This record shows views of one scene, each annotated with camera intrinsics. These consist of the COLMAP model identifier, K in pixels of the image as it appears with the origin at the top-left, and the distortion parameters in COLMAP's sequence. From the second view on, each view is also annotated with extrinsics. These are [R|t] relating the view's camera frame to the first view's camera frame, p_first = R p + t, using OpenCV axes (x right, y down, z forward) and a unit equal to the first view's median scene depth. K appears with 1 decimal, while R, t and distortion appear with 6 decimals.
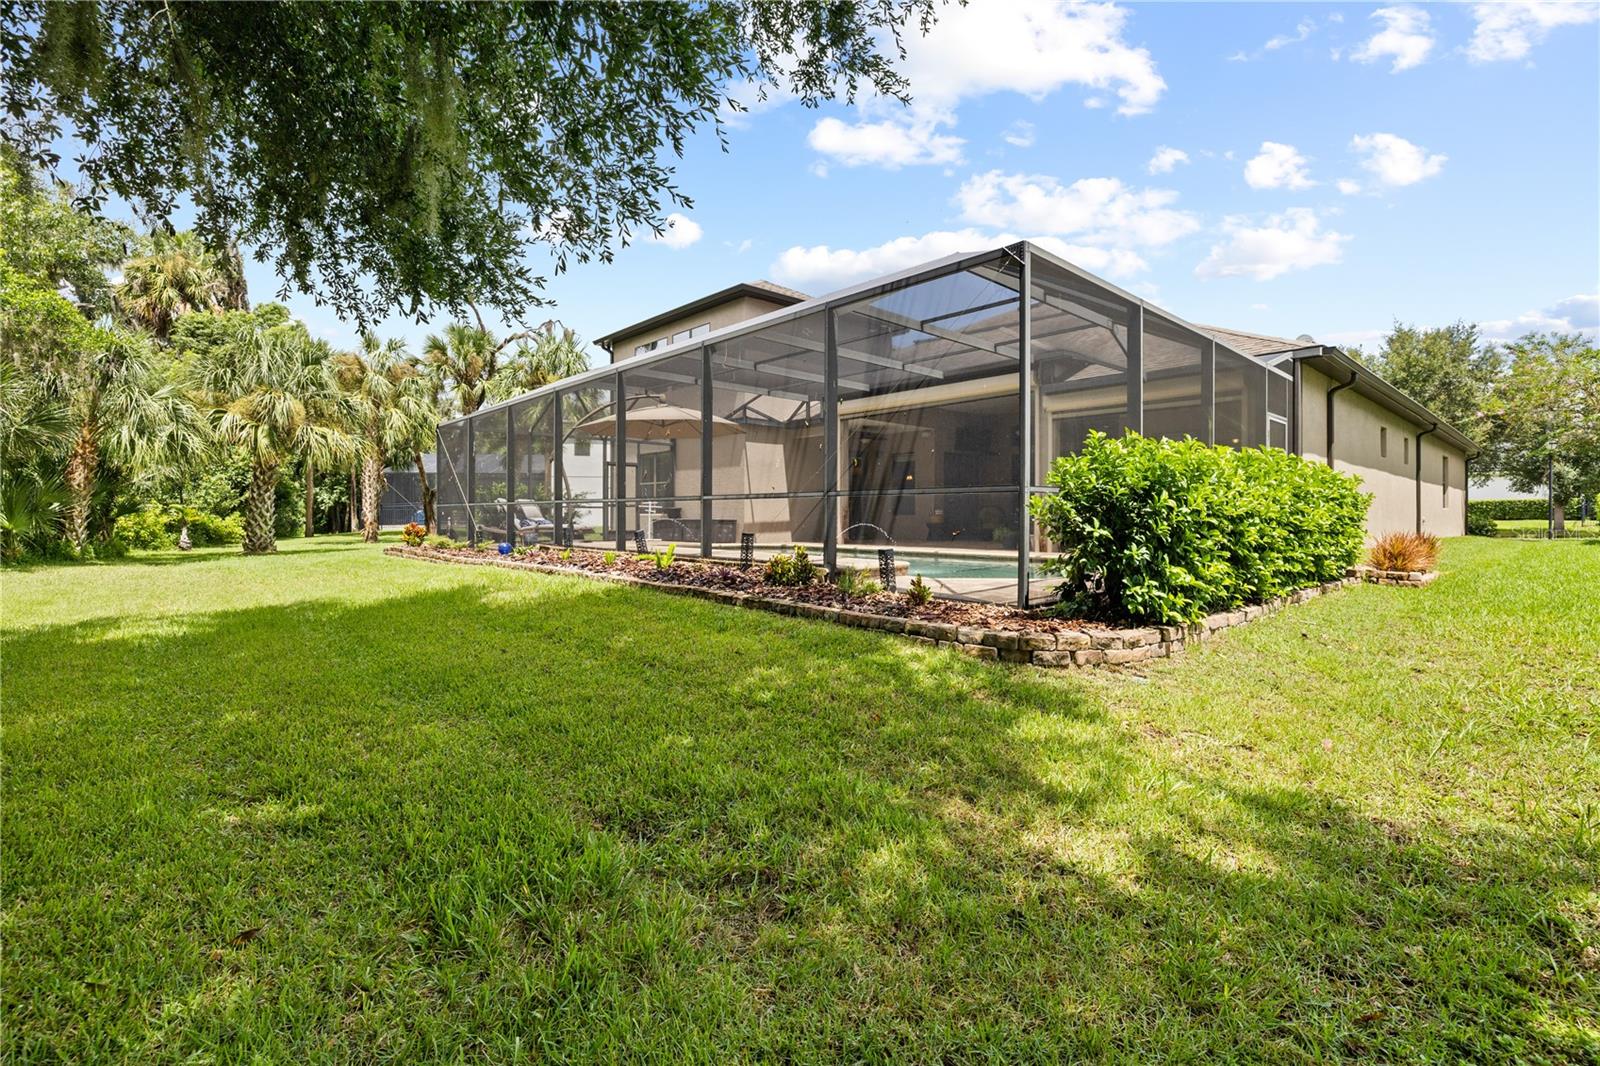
lens RADIAL K [[710.9, 0, 800.4], [0, 710.9, 521.7], [0, 0, 1]] dist [-0.003119, 0.000263]
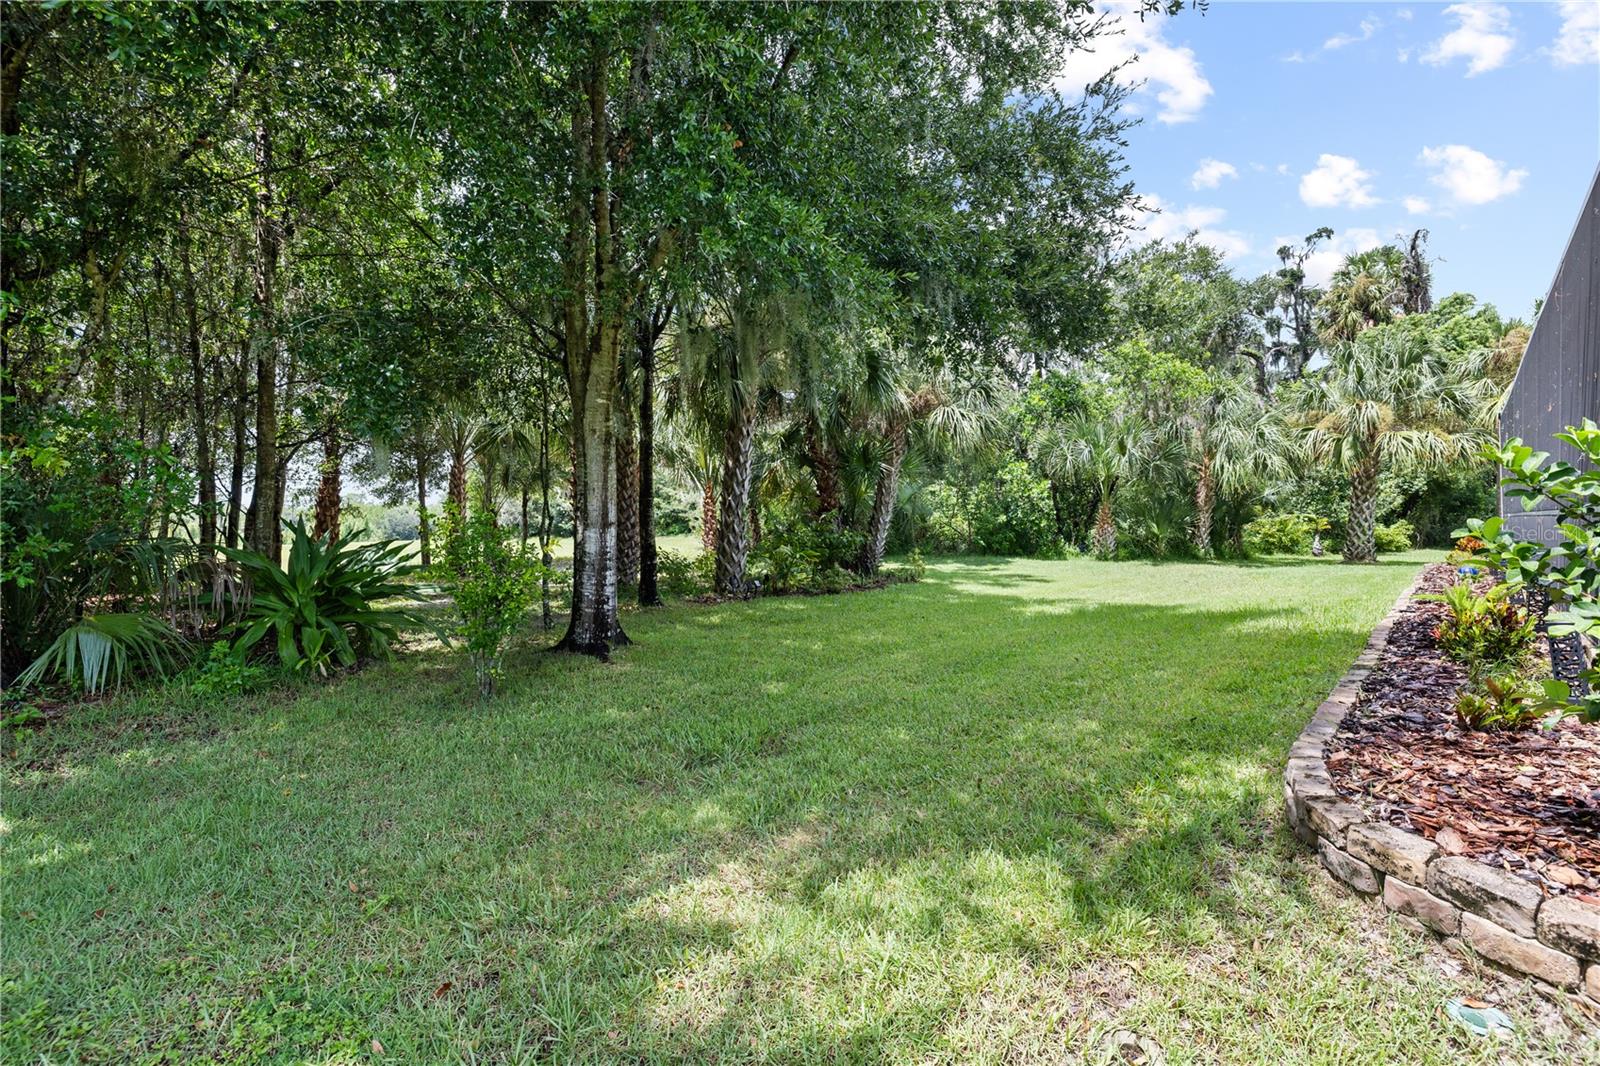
lens RADIAL K [[710.9, 0, 802.1], [0, 710.9, 526.6], [0, 0, 1]] dist [-0.003119, 0.000263]
pose [[0.080149, 0.008538, -0.996746, 0.179761], [-0.007995, 0.999937, 0.007922, -0.008498], [0.996751, 0.007334, 0.080213, 0.132732]]
